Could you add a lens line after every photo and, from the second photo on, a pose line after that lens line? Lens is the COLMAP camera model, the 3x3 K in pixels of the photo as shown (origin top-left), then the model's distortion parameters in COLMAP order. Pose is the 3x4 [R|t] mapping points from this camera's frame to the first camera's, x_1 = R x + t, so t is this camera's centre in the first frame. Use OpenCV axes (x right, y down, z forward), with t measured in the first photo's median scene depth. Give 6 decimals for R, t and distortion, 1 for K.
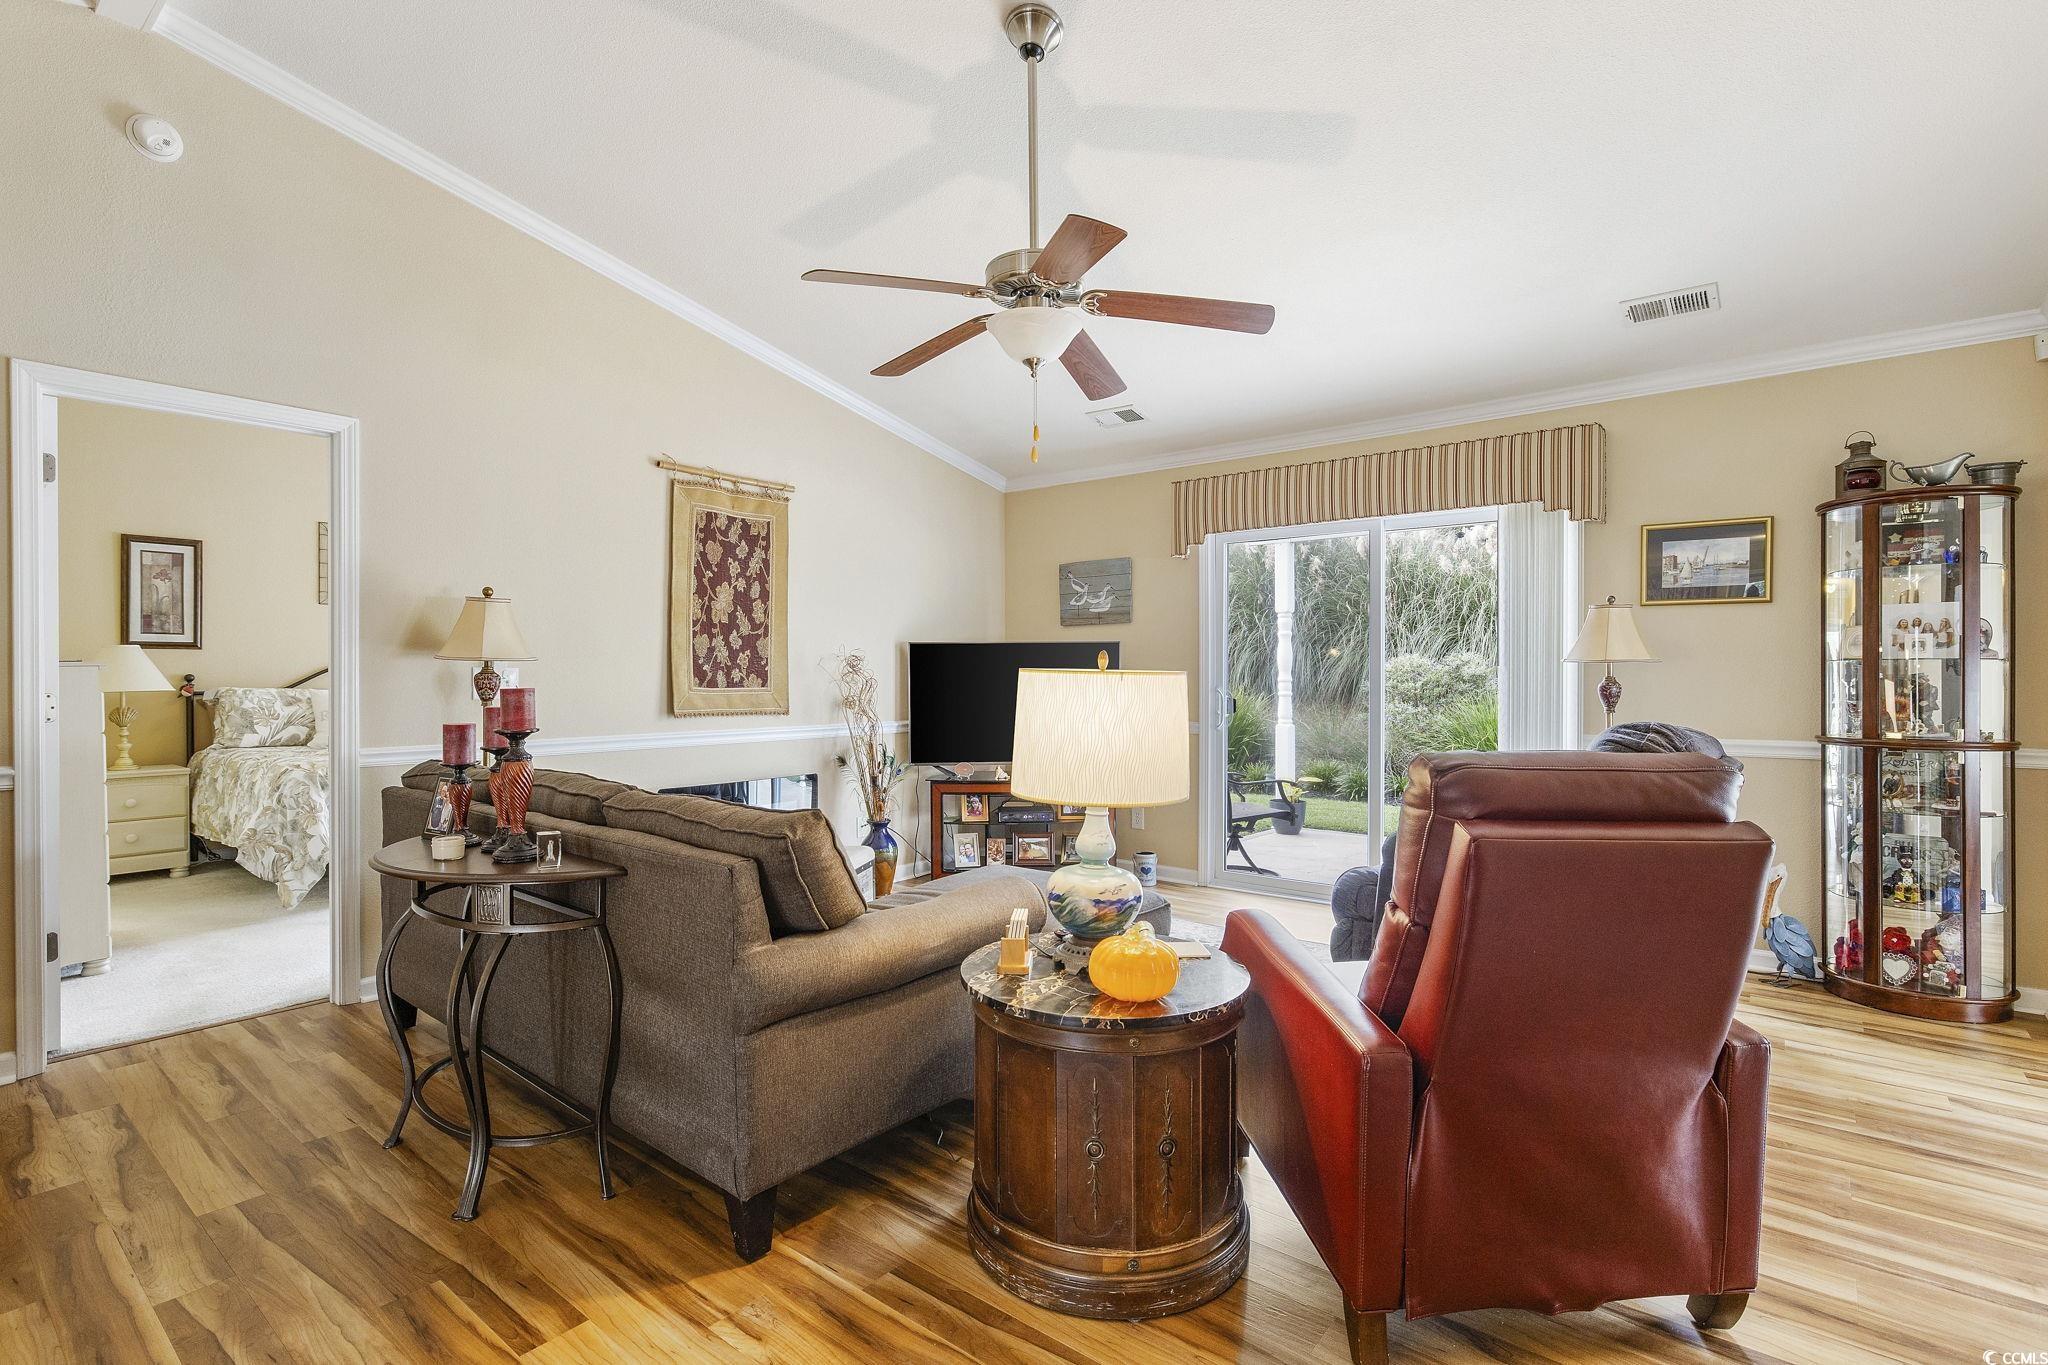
lens RADIAL K [[974.9, 0, 1019.3], [0, 974.9, 671.8], [0, 0, 1]] dist [-0.001363, -0.001785]
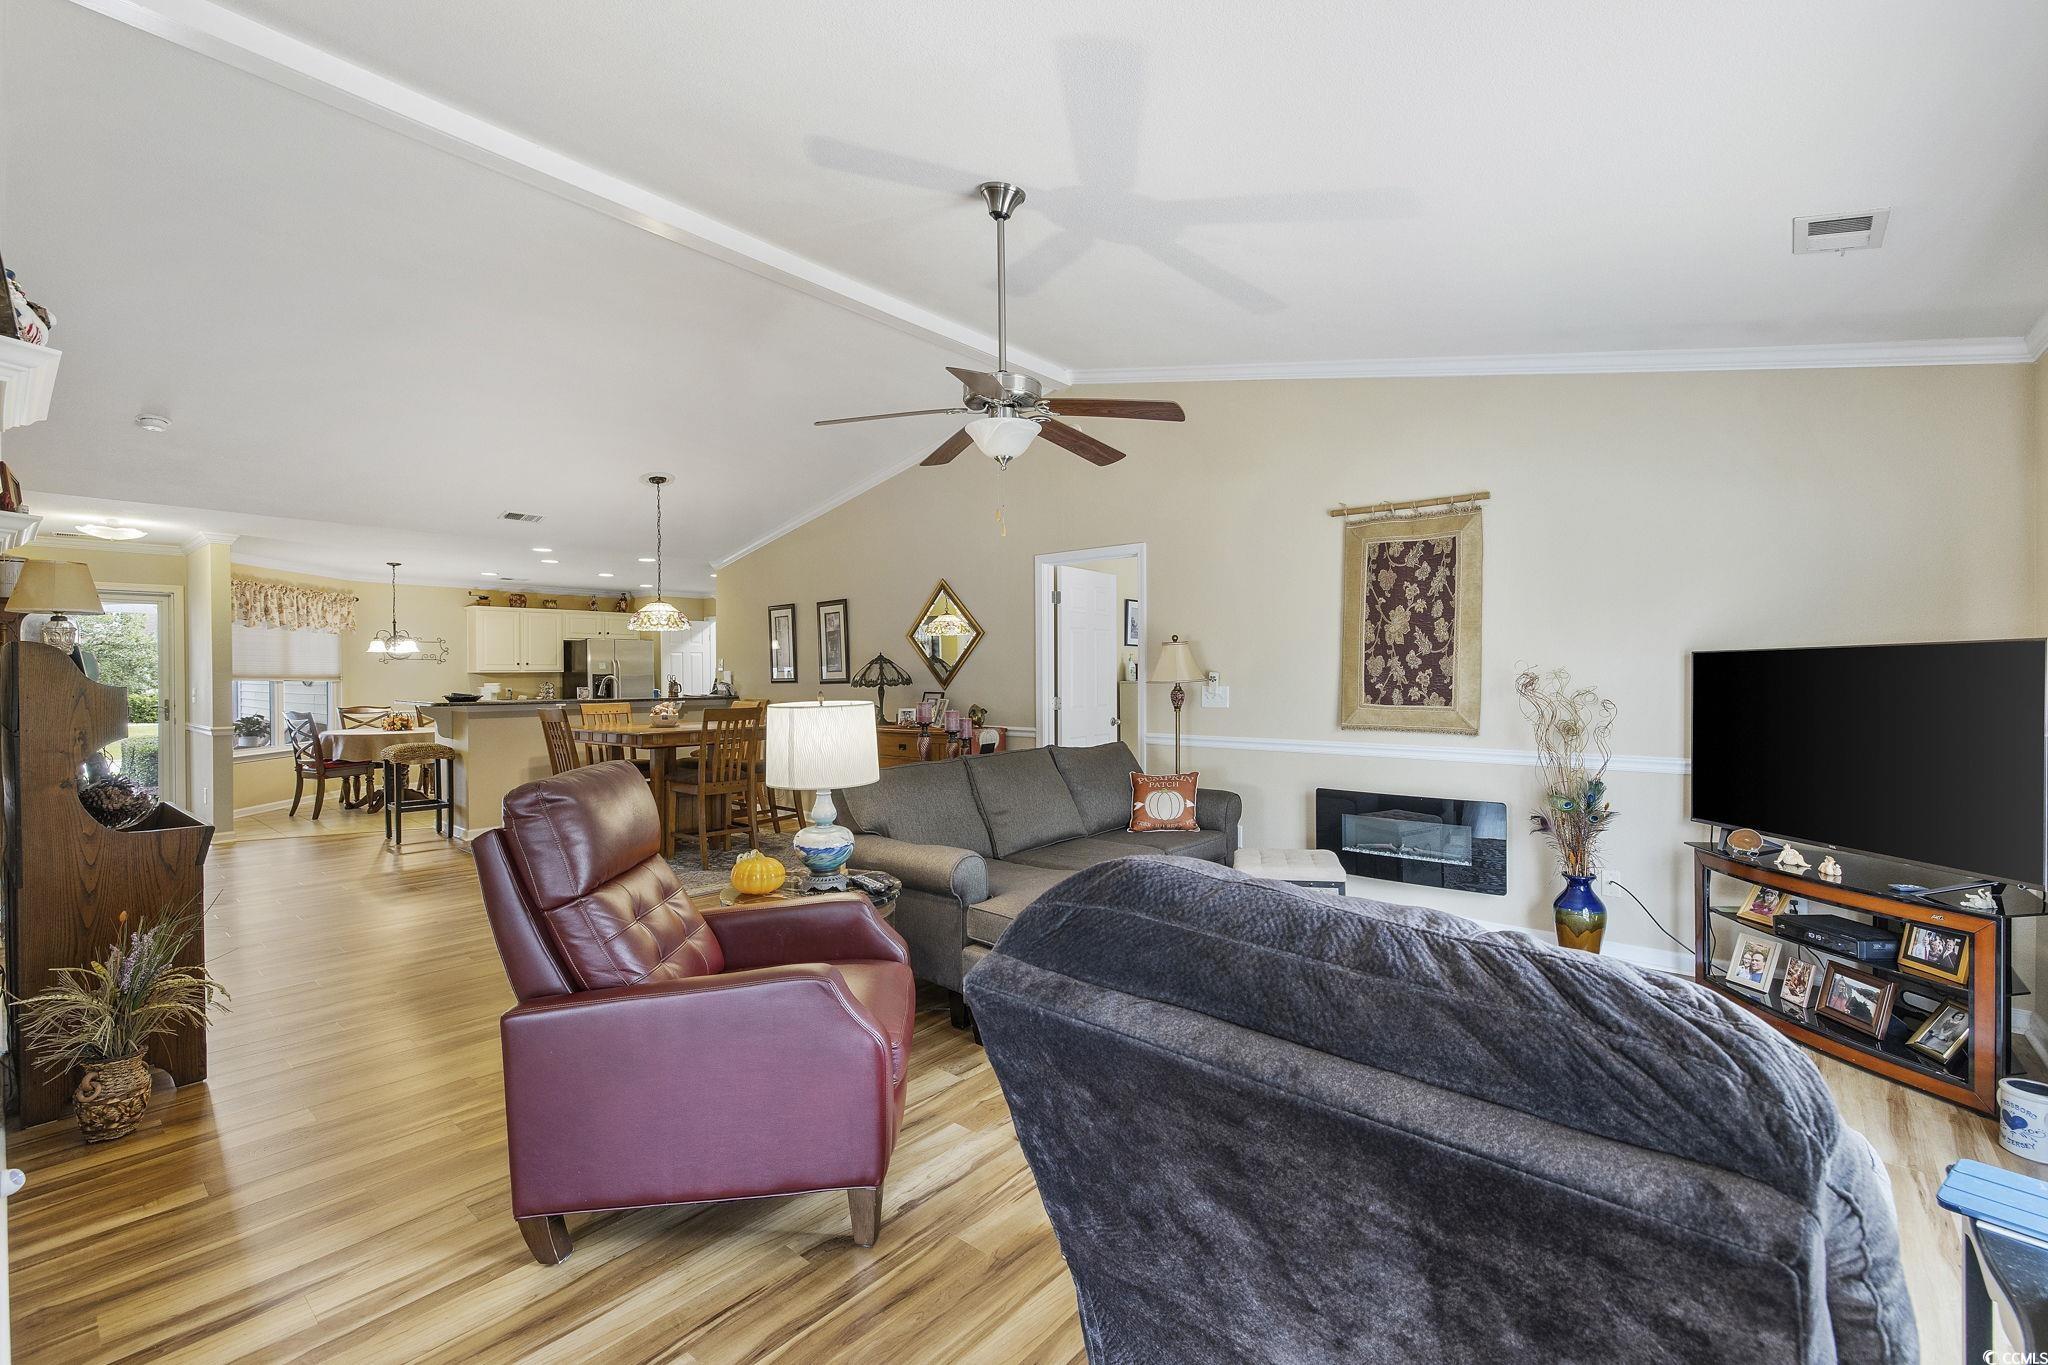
lens RADIAL K [[886.9, 0, 1003.2], [0, 886.9, 681.0], [0, 0, 1]] dist [0.004964, 0.000111]
pose [[-0.041683, 0.011268, -0.999067, 0.781442], [0.009545, 0.999895, 0.010879, -0.028272], [0.999085, -0.009083, -0.041786, 0.697307]]
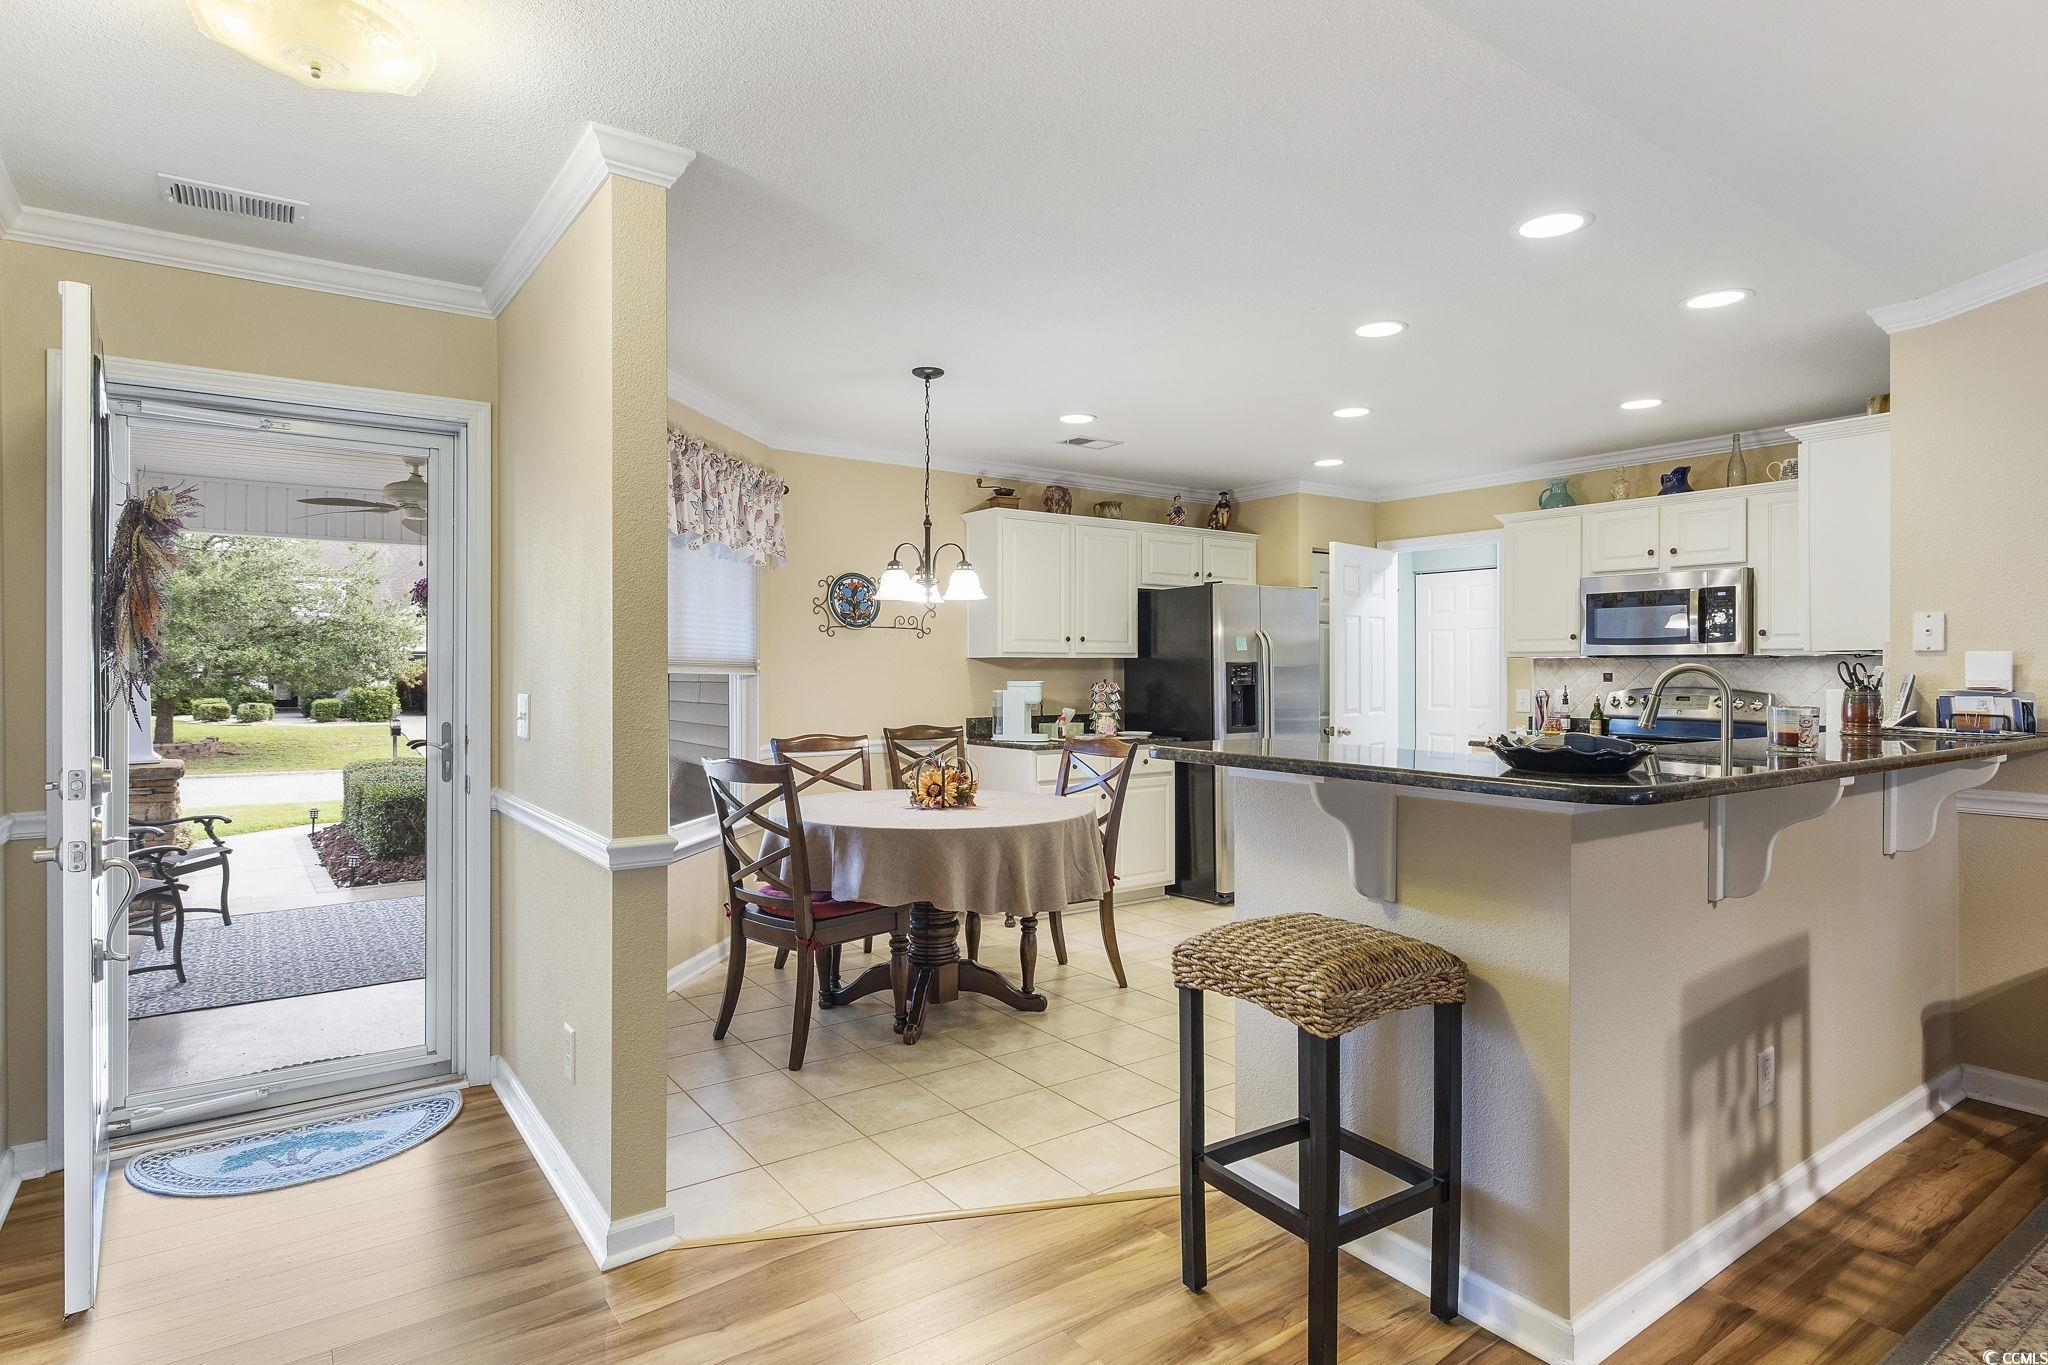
lens RADIAL K [[1099.2, 0, 1008.1], [0, 1099.2, 676.8], [0, 0, 1]] dist [-0.006407, 0.003087]
pose [[-0.274401, 0.010455, -0.961558, -0.358765], [0.004204, 0.999944, 0.009672, -0.027311], [0.961606, -0.001388, -0.274430, -0.529033]]
